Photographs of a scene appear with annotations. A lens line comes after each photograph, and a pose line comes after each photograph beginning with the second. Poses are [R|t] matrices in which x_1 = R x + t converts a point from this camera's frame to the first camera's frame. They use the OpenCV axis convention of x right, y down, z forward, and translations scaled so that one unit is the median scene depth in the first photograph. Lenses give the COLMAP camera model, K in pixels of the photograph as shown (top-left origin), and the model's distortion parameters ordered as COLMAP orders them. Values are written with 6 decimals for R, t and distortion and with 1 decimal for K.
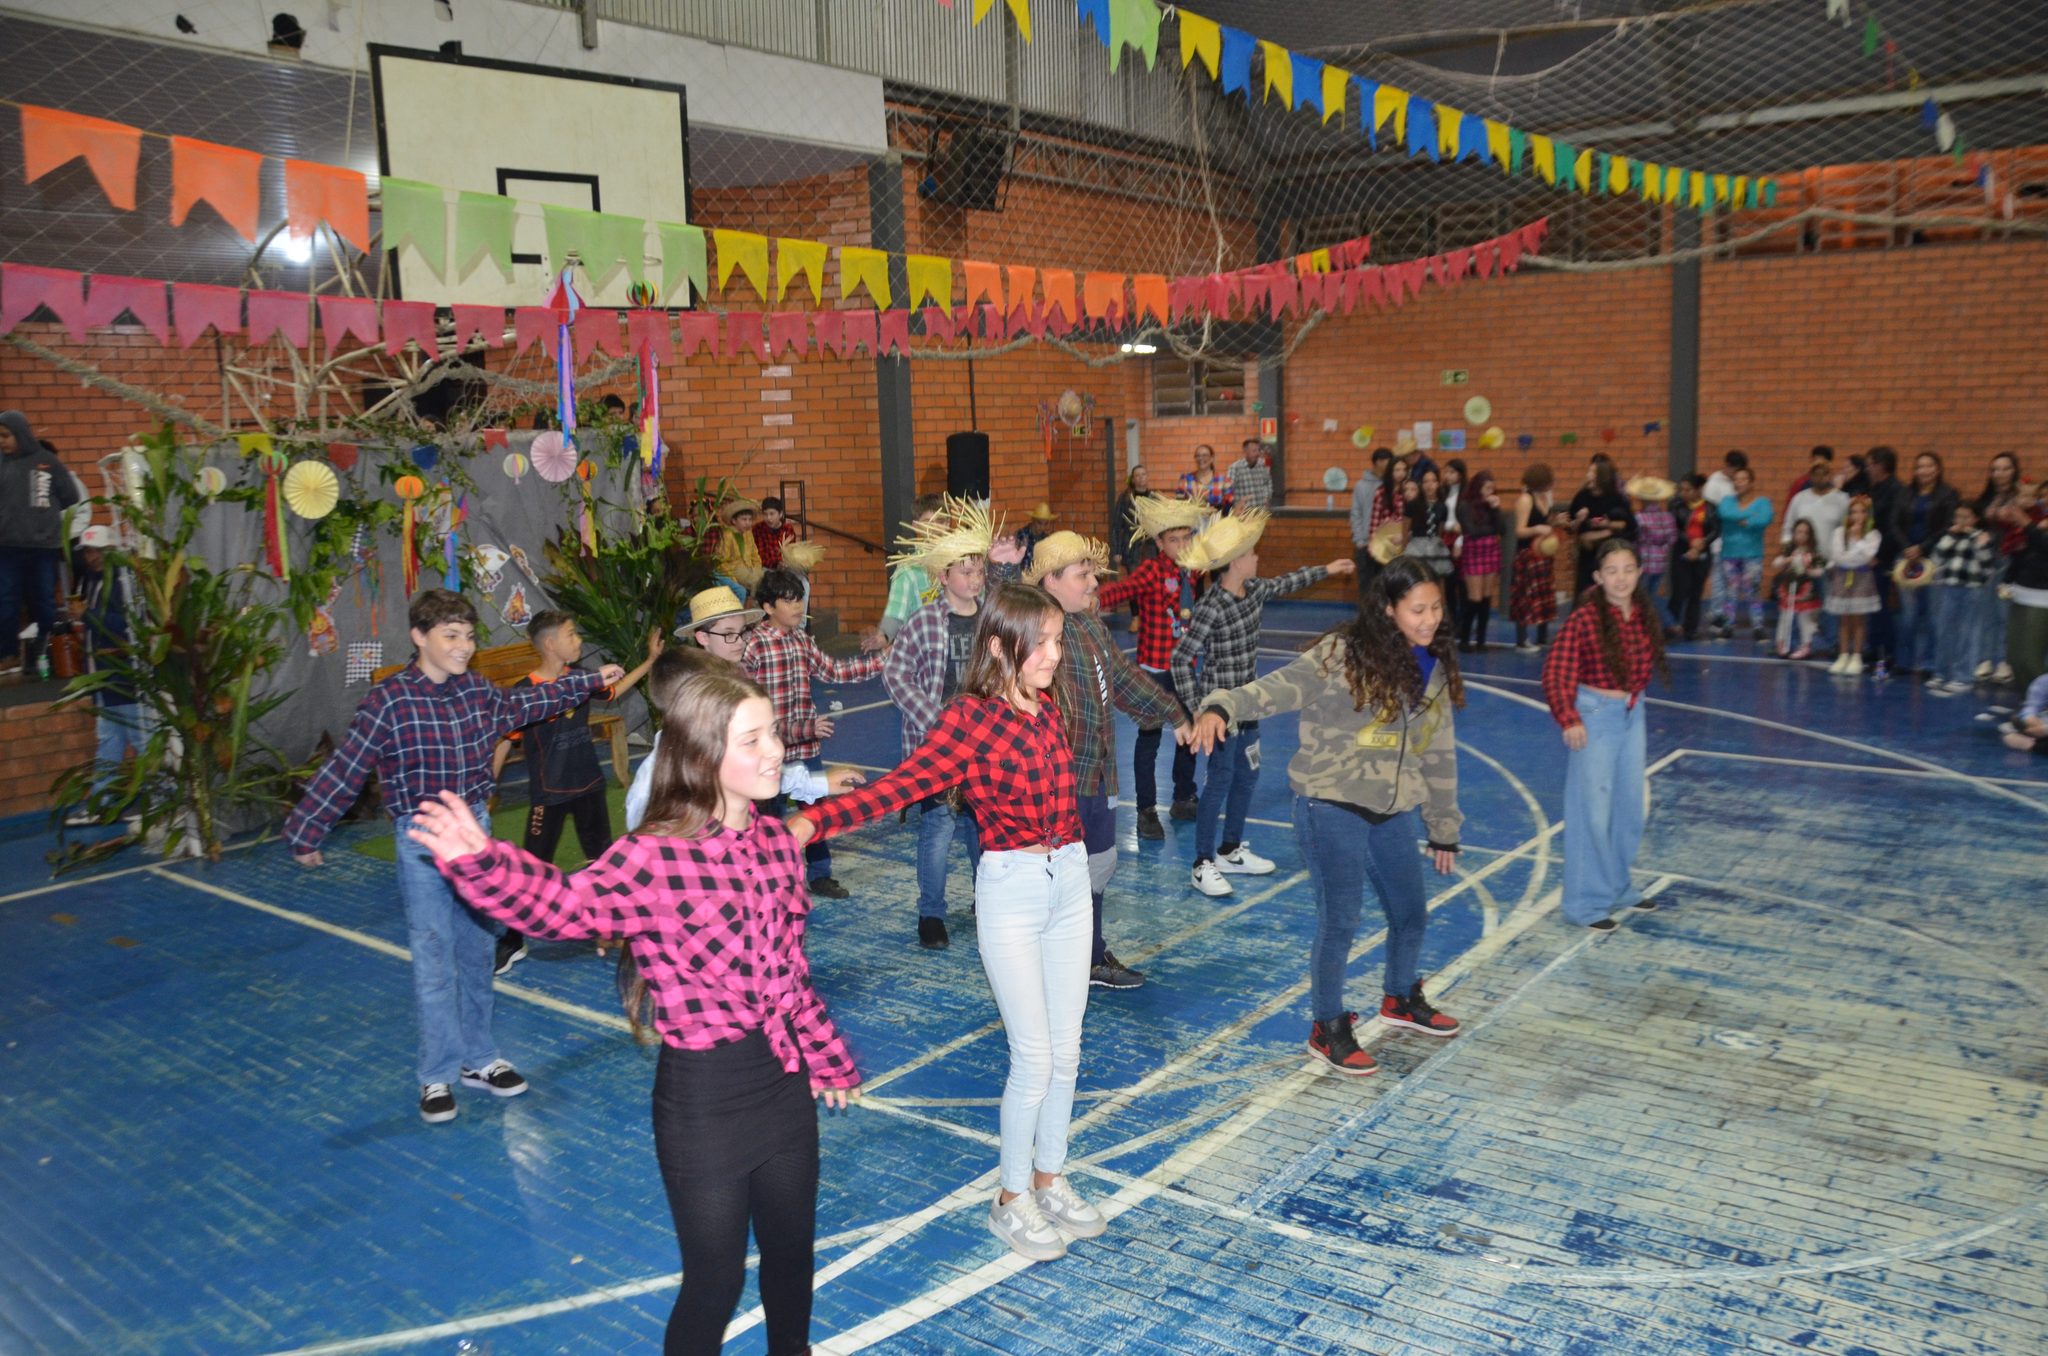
lens RADIAL K [[1589.0, 0, 1038.2], [0, 1589.0, 734.1], [0, 0, 1]] dist [-0.159269, 0.108242]
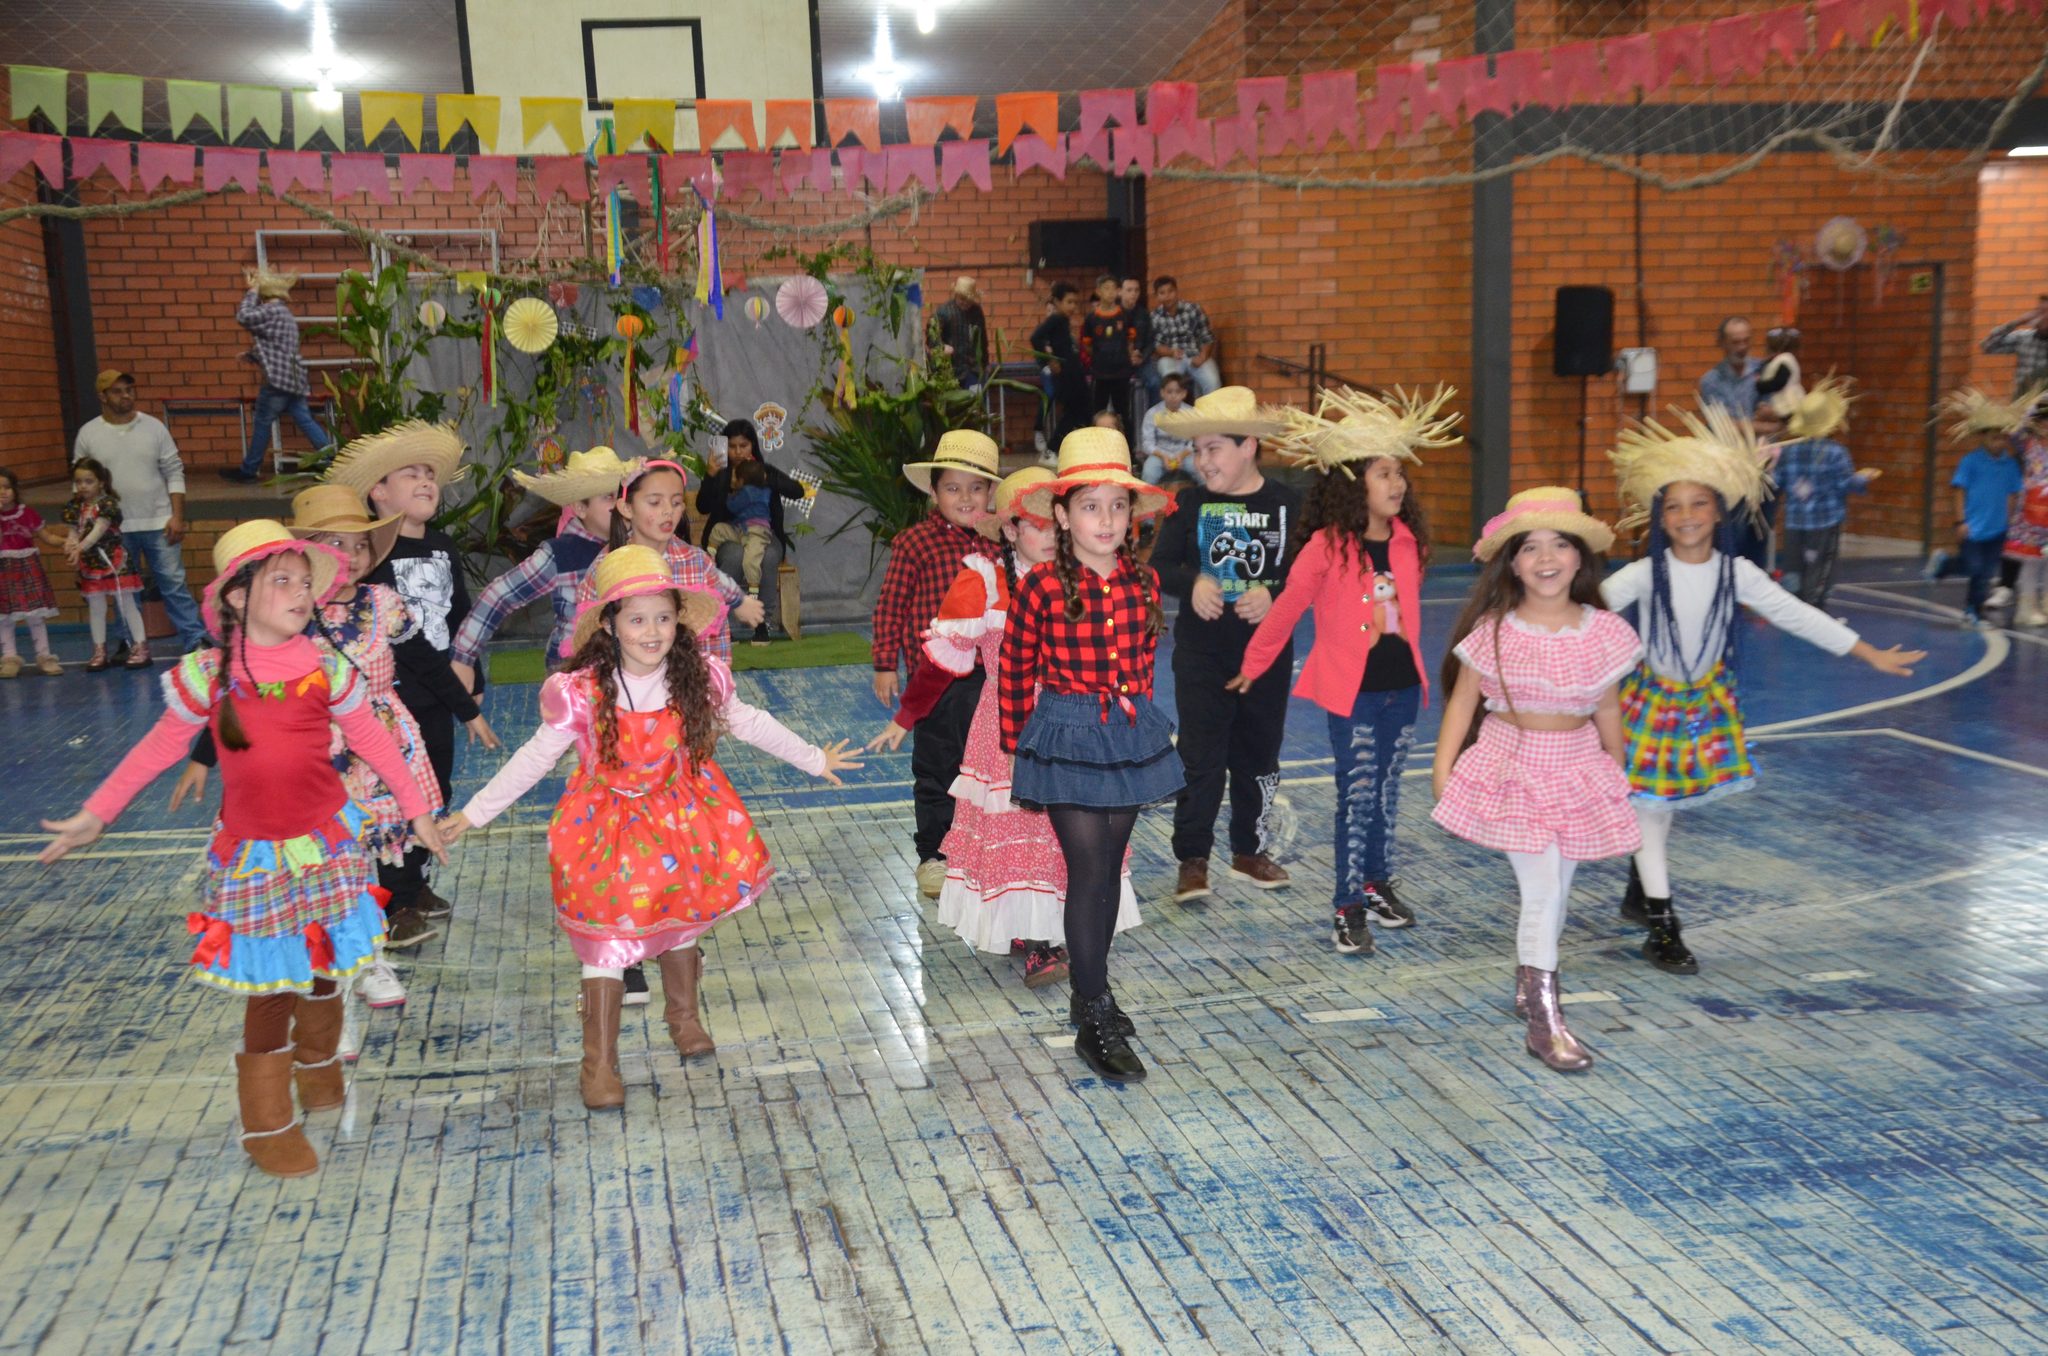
lens RADIAL K [[2318.4, 0, 1042.4], [0, 2318.4, 719.1], [0, 0, 1]] dist [0.059265, 0.000000]
pose [[0.754878, 0.112300, -0.646180, 0.940474], [-0.122677, 0.992020, 0.029091, 0.025437], [0.644290, 0.057311, 0.762631, -0.003606]]
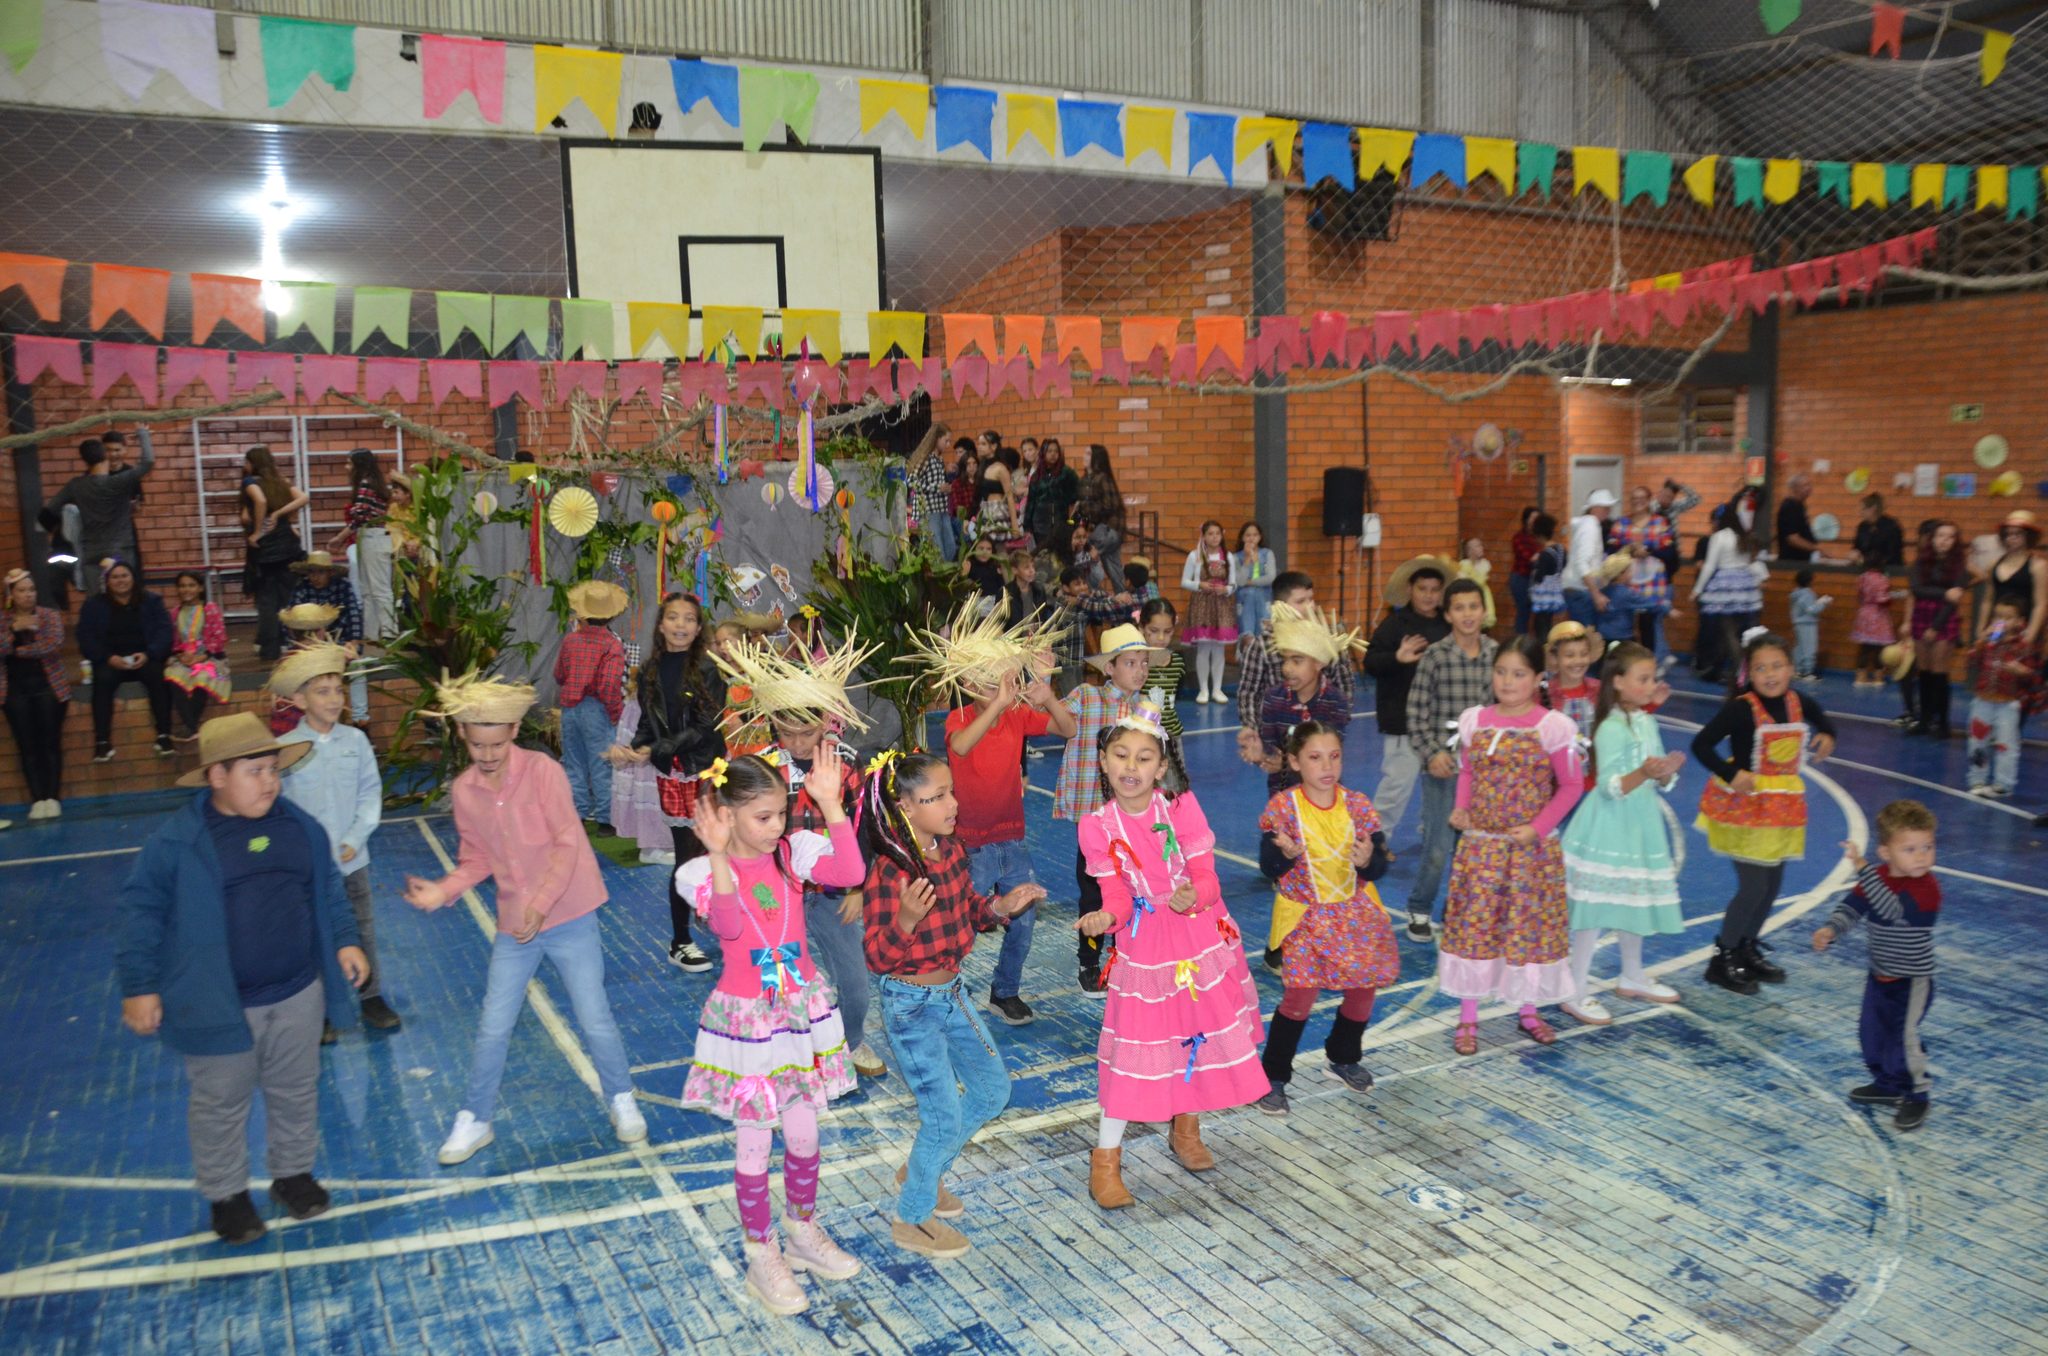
lens RADIAL K [[1589.0, 0, 1031.1], [0, 1589.0, 730.7], [0, 0, 1]] dist [-0.159269, 0.108242]
pose [[0.906722, 0.079162, -0.414234, 0.369143], [-0.085277, 0.996350, 0.003743, -0.028368], [0.413018, 0.031931, 0.910163, 0.067761]]
